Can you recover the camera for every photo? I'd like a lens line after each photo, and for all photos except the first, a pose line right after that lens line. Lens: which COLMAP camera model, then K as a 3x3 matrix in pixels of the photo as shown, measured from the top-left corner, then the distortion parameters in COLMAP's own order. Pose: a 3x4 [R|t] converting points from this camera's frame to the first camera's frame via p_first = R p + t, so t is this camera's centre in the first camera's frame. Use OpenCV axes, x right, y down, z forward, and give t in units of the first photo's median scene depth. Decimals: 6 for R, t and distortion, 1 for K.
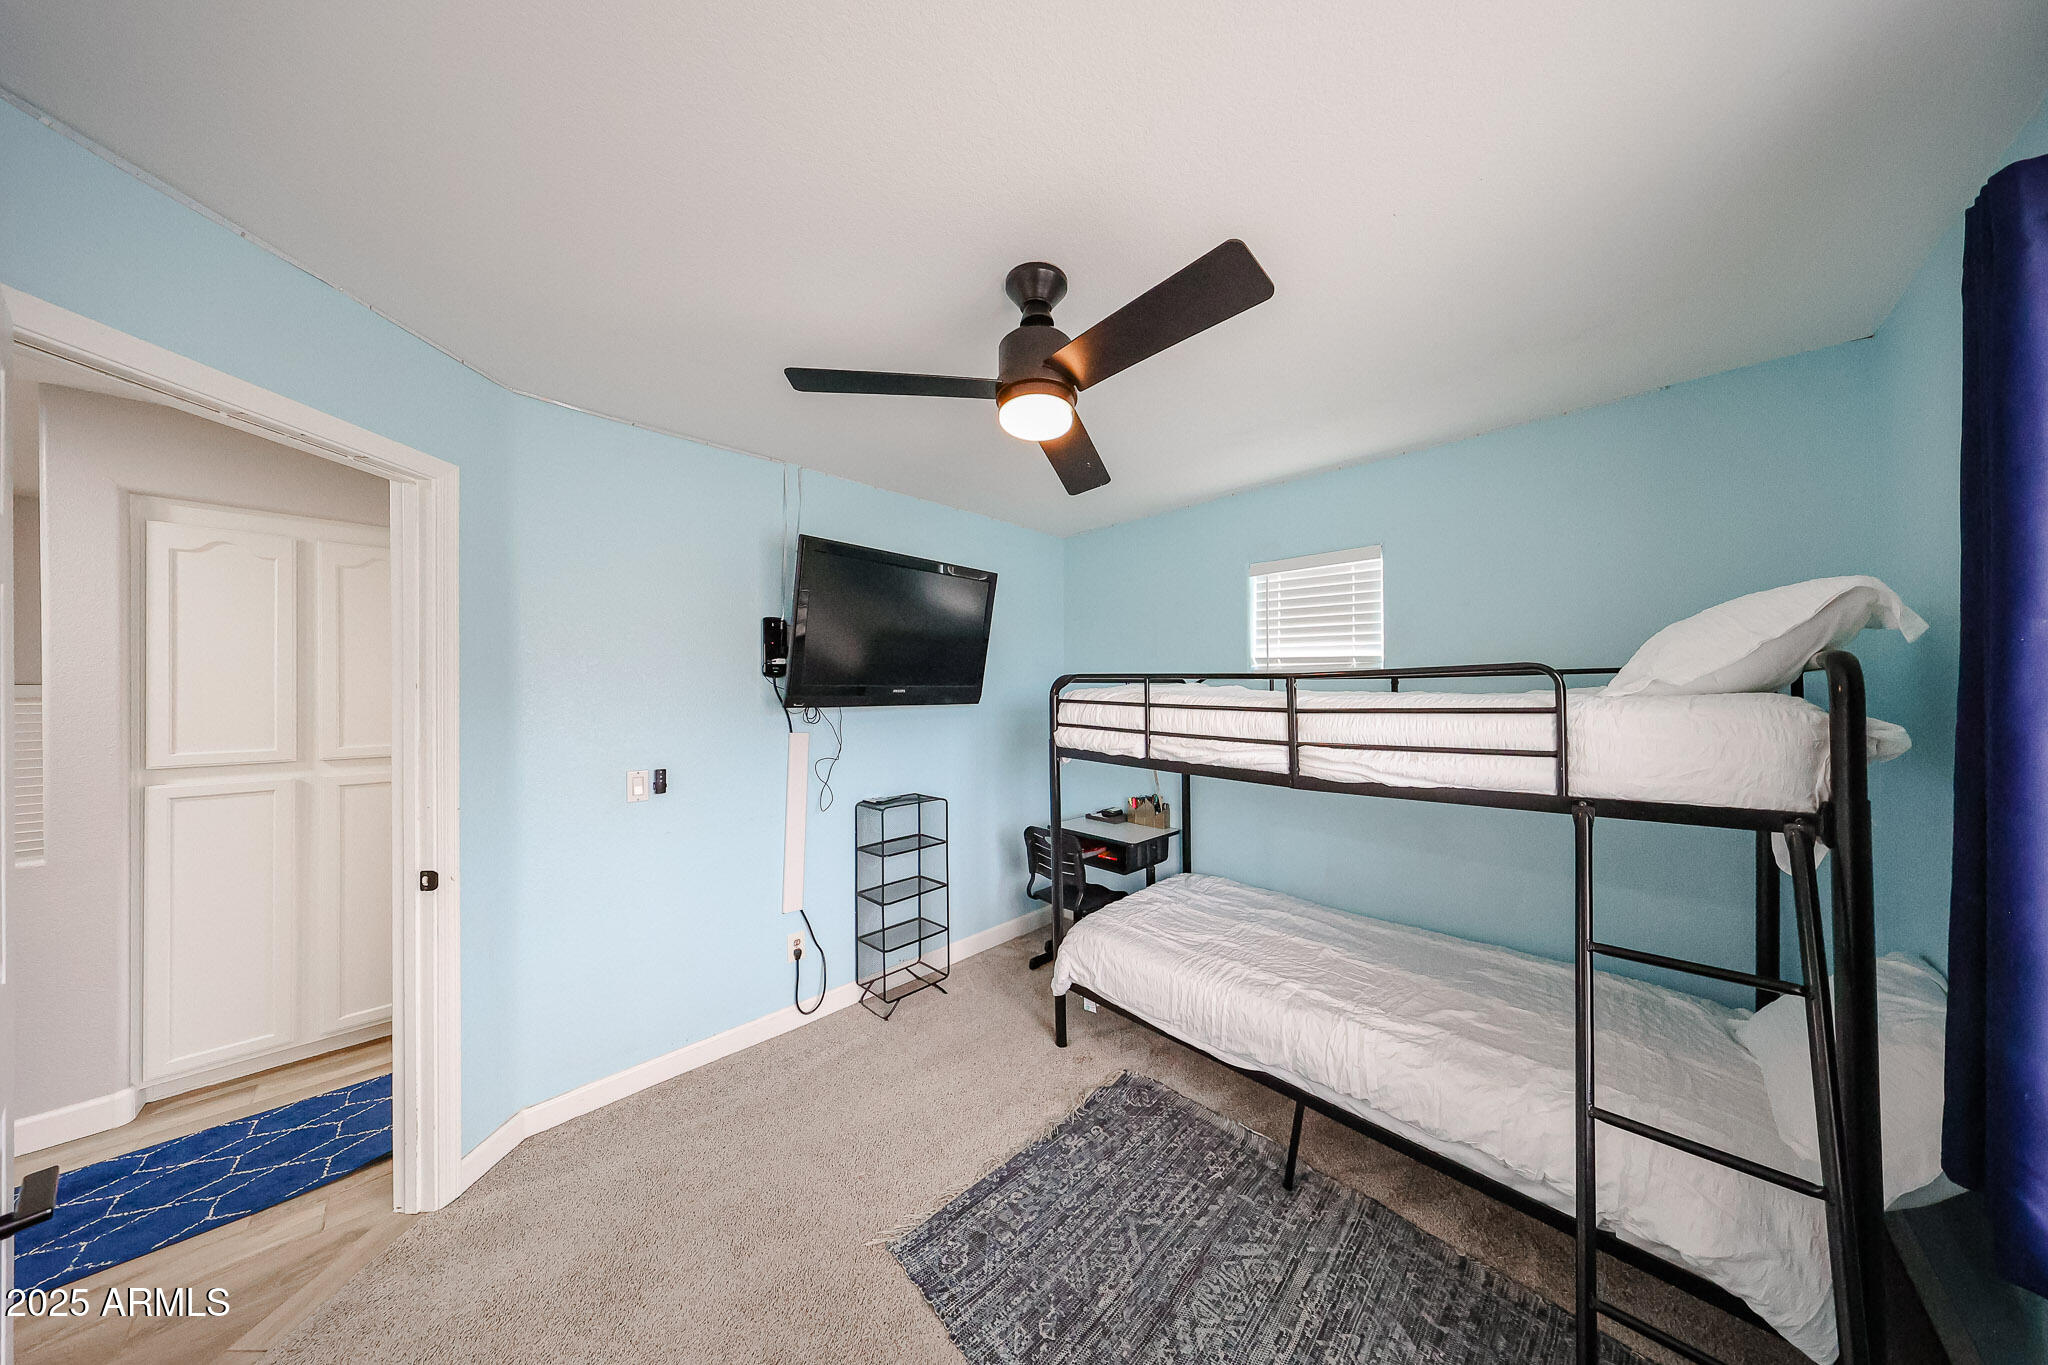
lens RADIAL K [[594.3, 0, 1032.5], [0, 594.3, 691.9], [0, 0, 1]] dist [-0.000113, 0.000054]
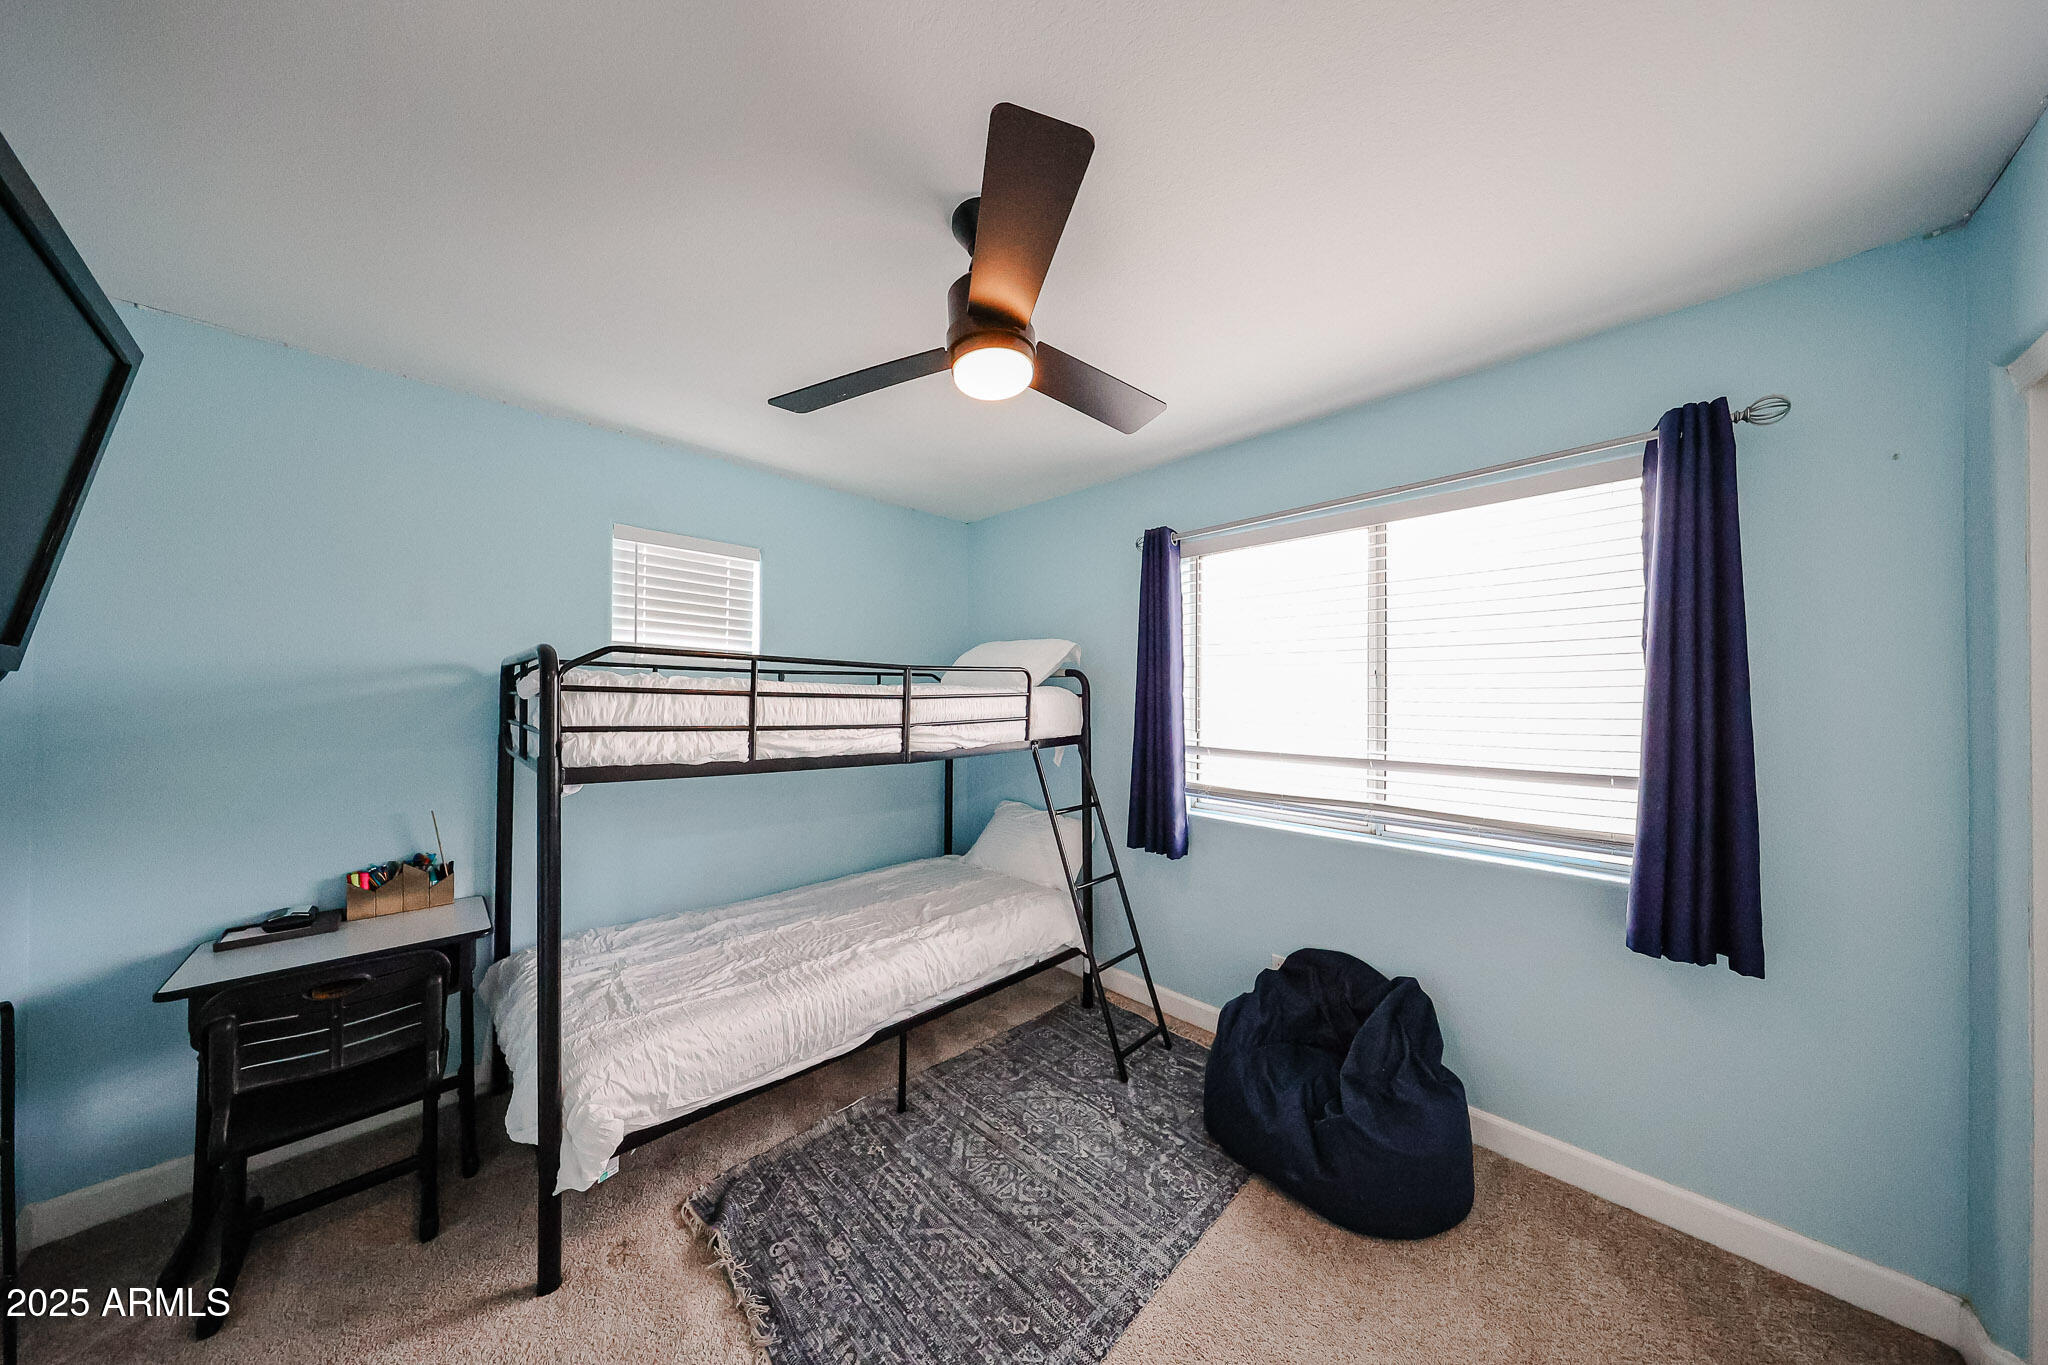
lens RADIAL K [[594.3, 0, 1032.5], [0, 594.3, 691.9], [0, 0, 1]] dist [-0.000113, 0.000054]
pose [[0.012989, 0.009016, 0.999875, -0.713794], [-0.002672, 0.999956, -0.008982, 0.029712], [-0.999912, -0.002555, 0.013013, 0.719539]]
